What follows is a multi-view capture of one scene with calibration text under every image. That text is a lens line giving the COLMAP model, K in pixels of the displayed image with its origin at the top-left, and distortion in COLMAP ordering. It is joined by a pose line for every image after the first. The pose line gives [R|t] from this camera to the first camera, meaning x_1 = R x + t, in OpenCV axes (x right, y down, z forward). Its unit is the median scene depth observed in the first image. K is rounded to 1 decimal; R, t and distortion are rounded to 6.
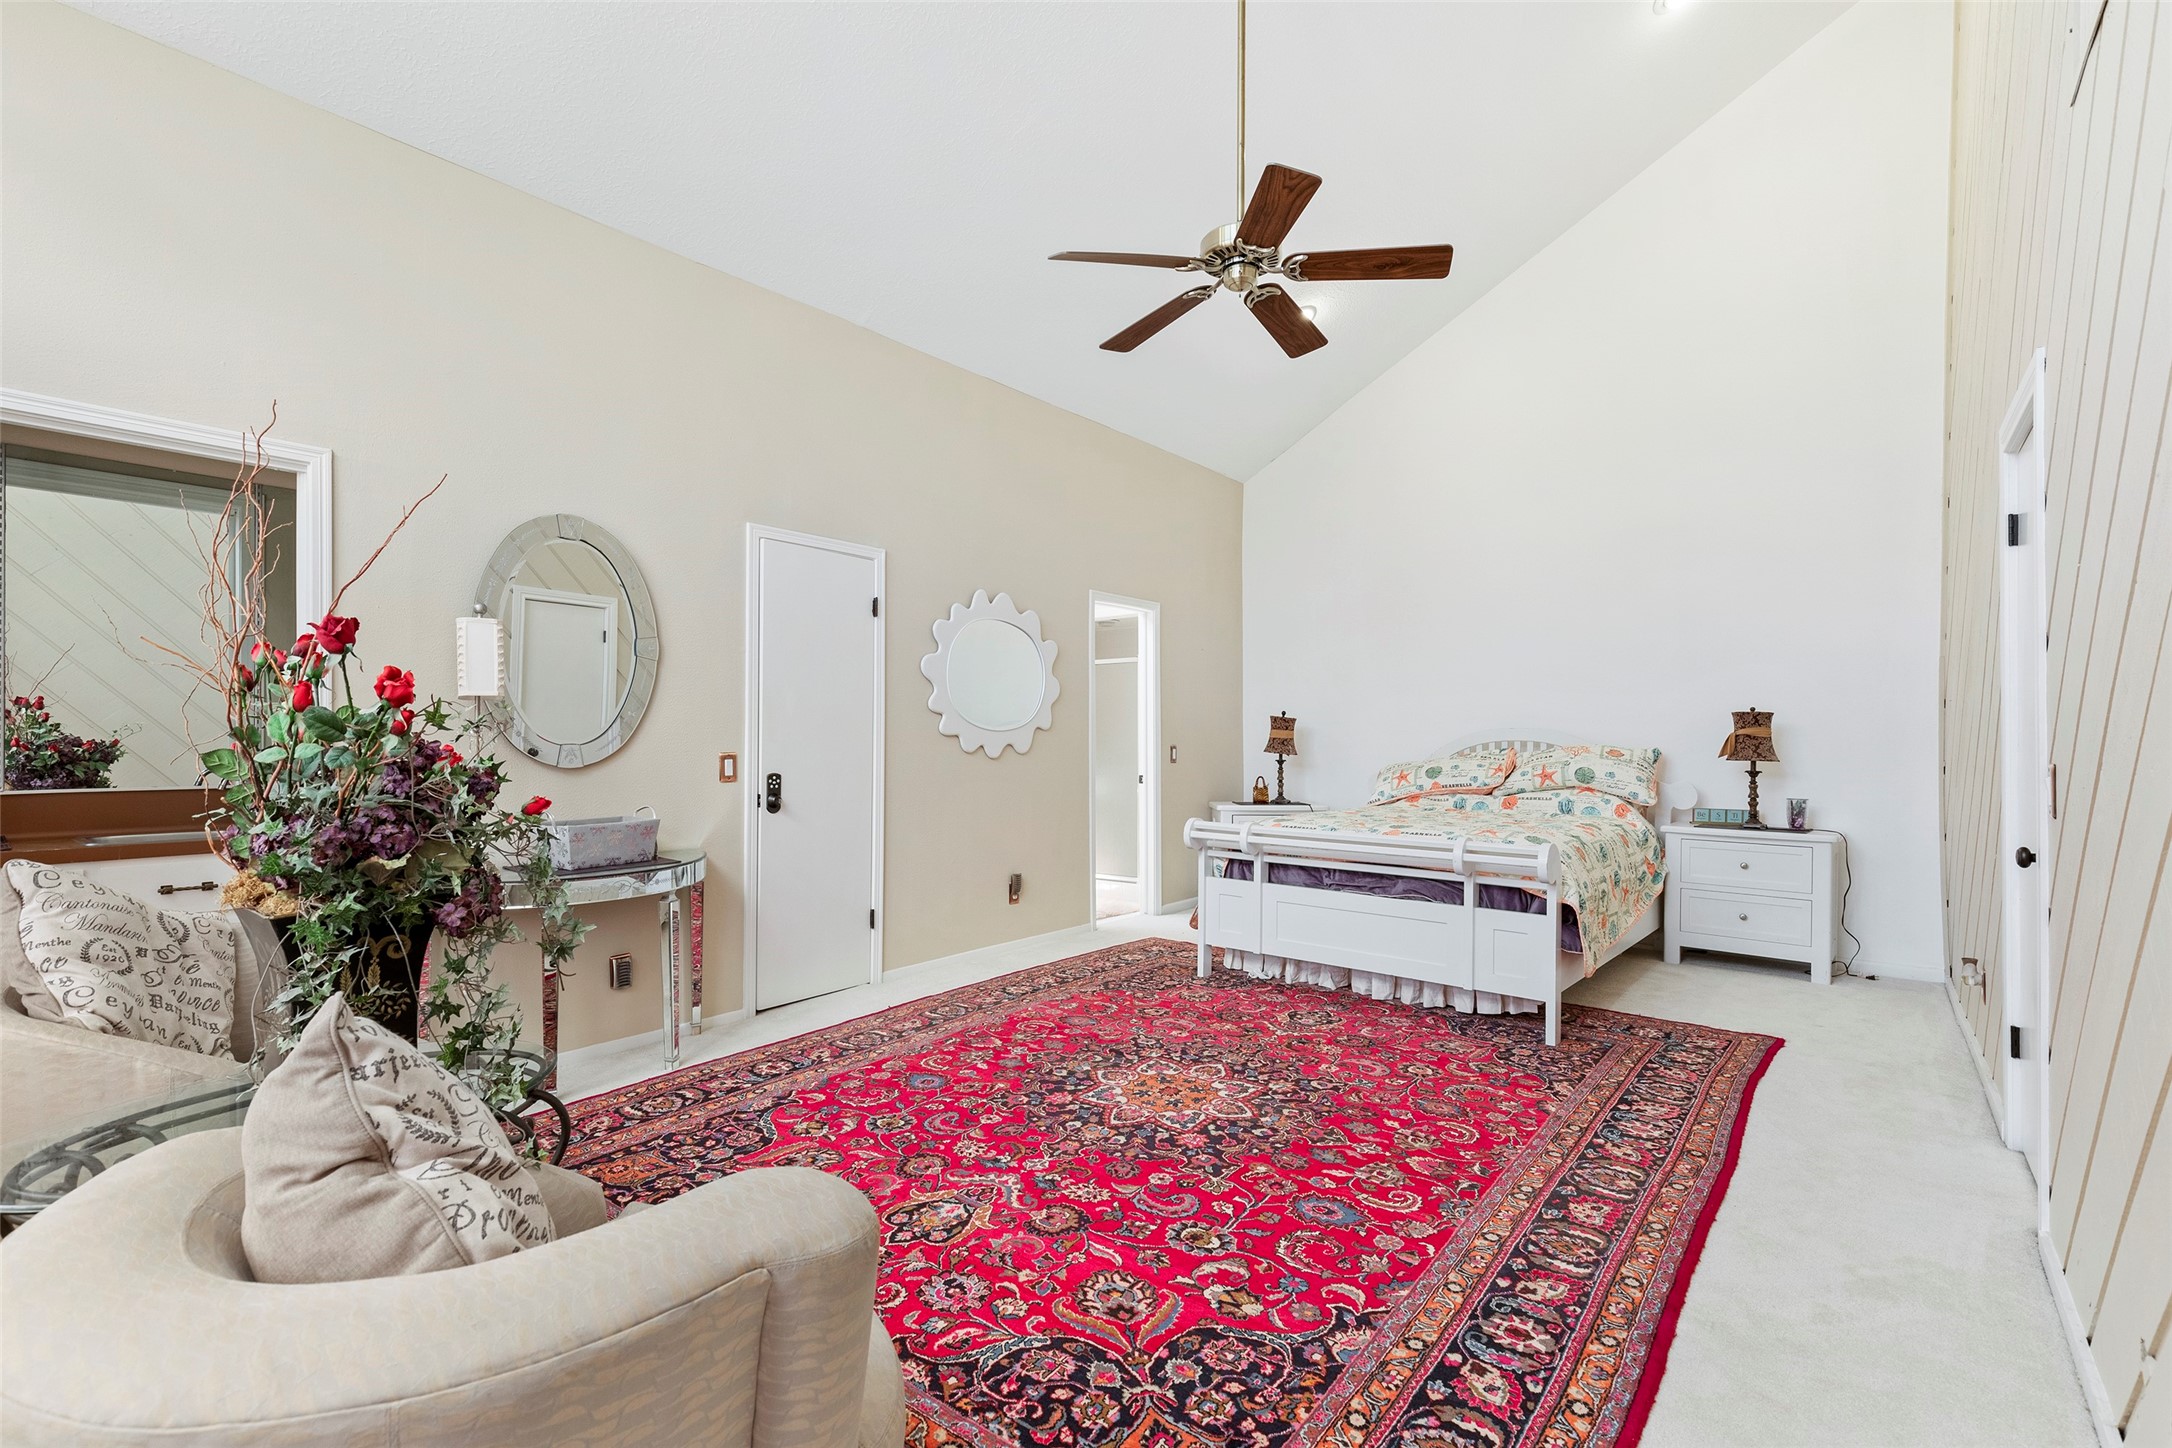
lens RADIAL K [[964.9, 0, 1094.2], [0, 964.9, 729.5], [0, 0, 1]] dist [0.000012, 0.000011]
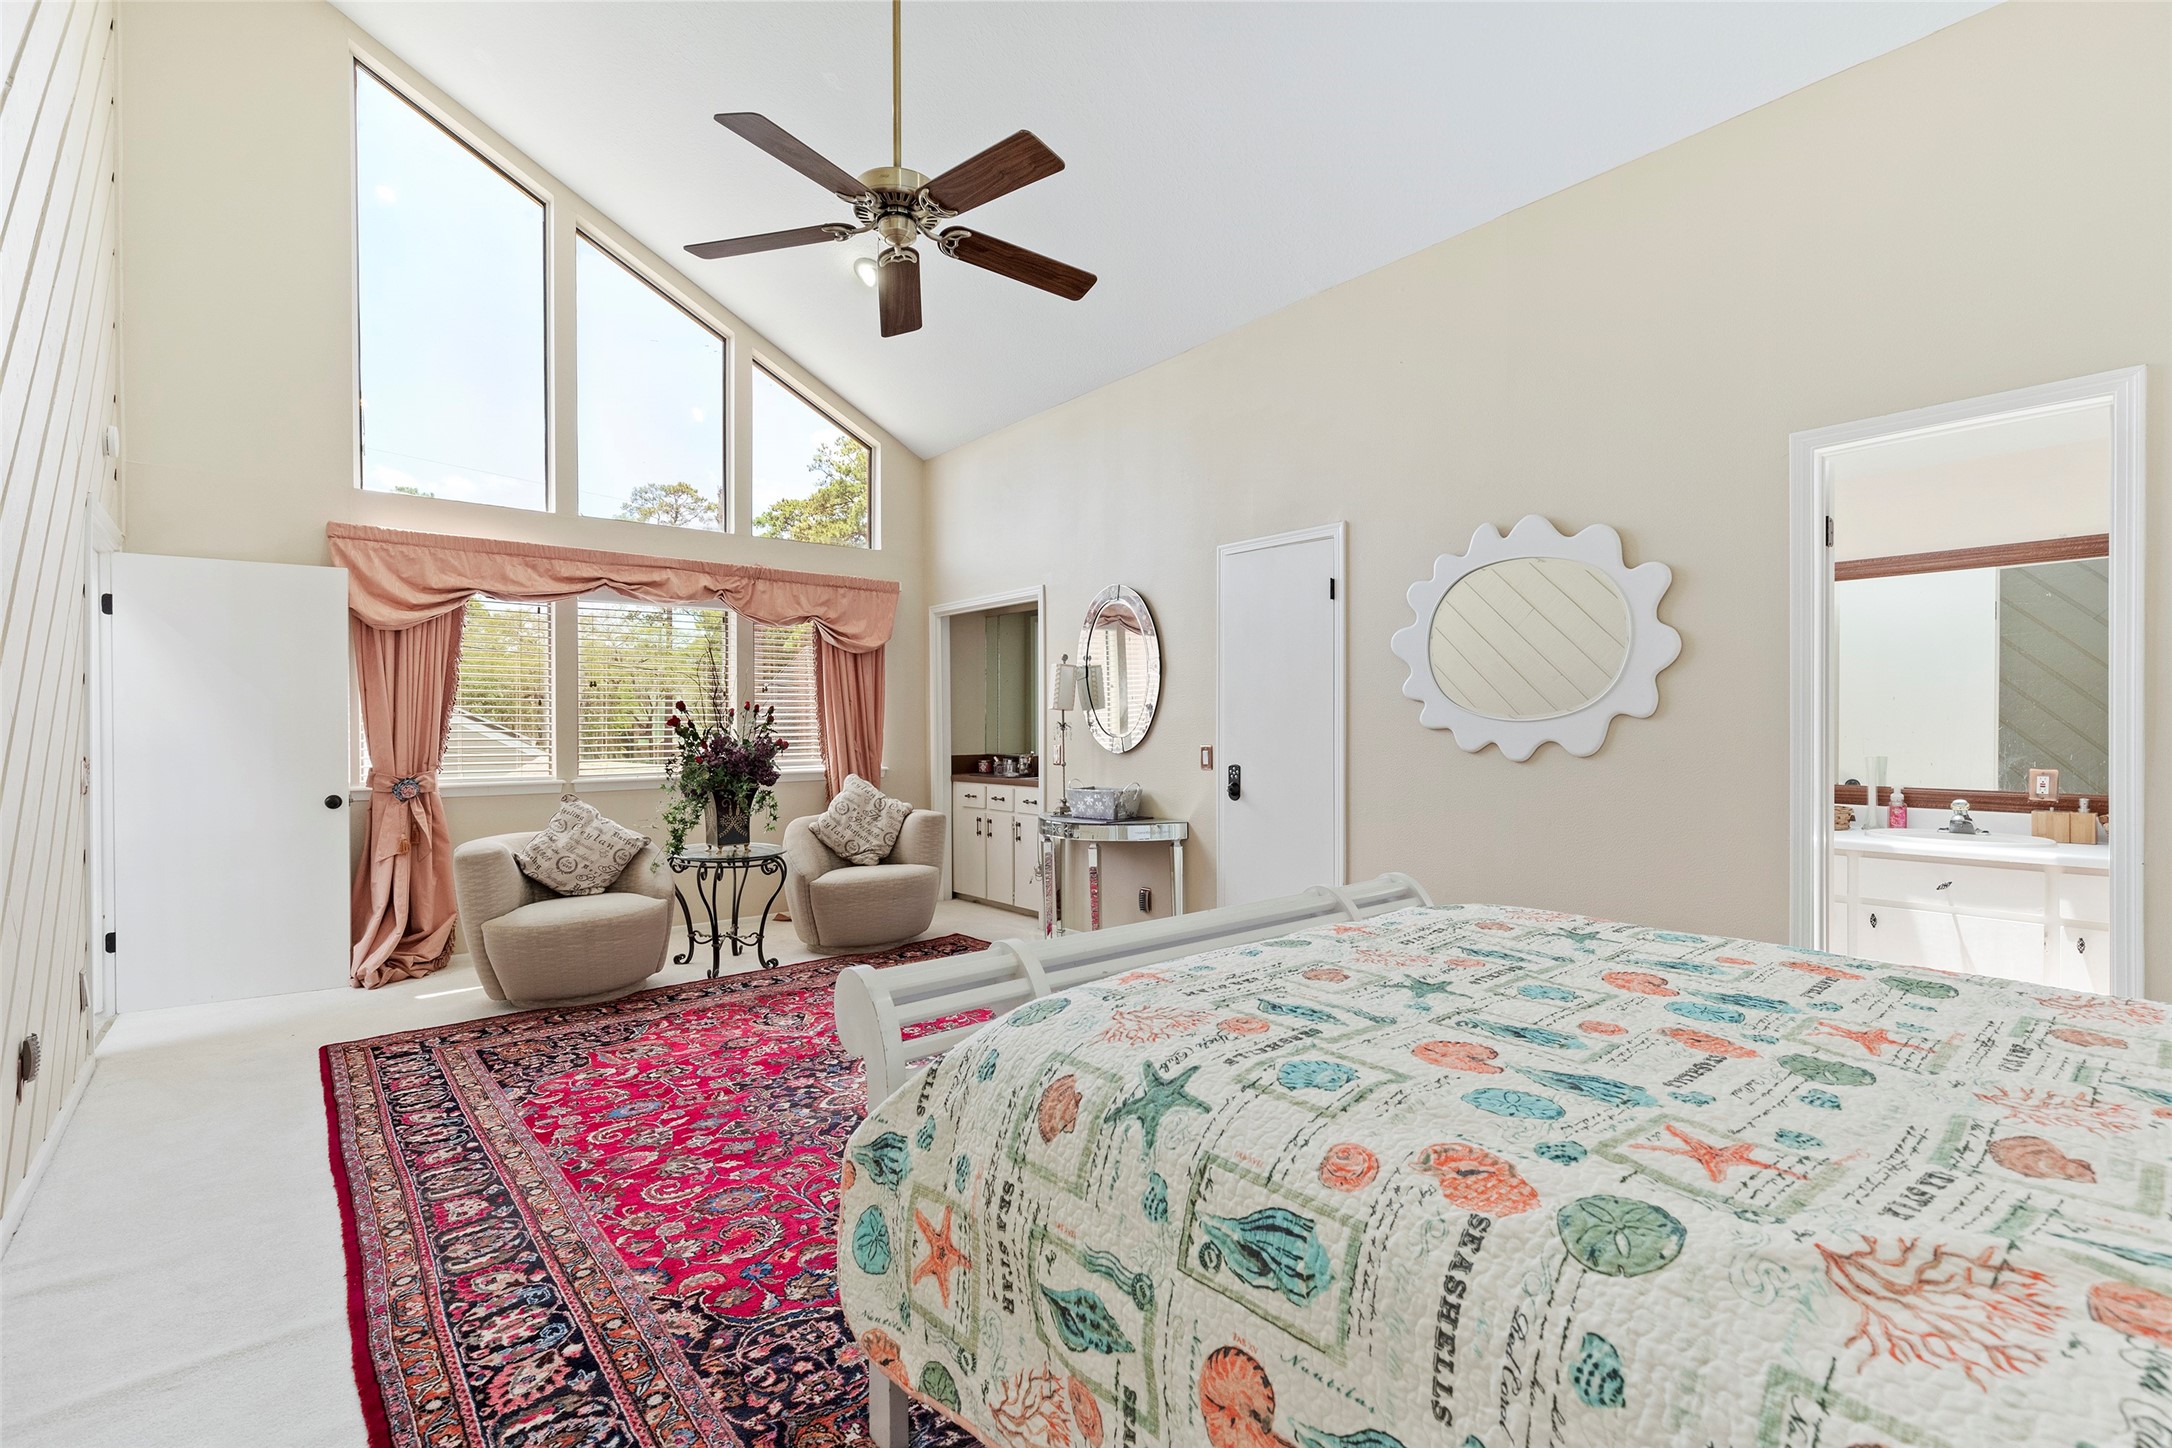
lens RADIAL K [[964.9, 0, 1094.2], [0, 964.9, 729.5], [0, 0, 1]] dist [0.000012, 0.000011]
pose [[-0.180256, 0.000854, -0.983619, 1.232370], [0.013590, 0.999906, -0.001623, 0.007243], [0.983526, -0.013660, -0.180251, 1.630820]]
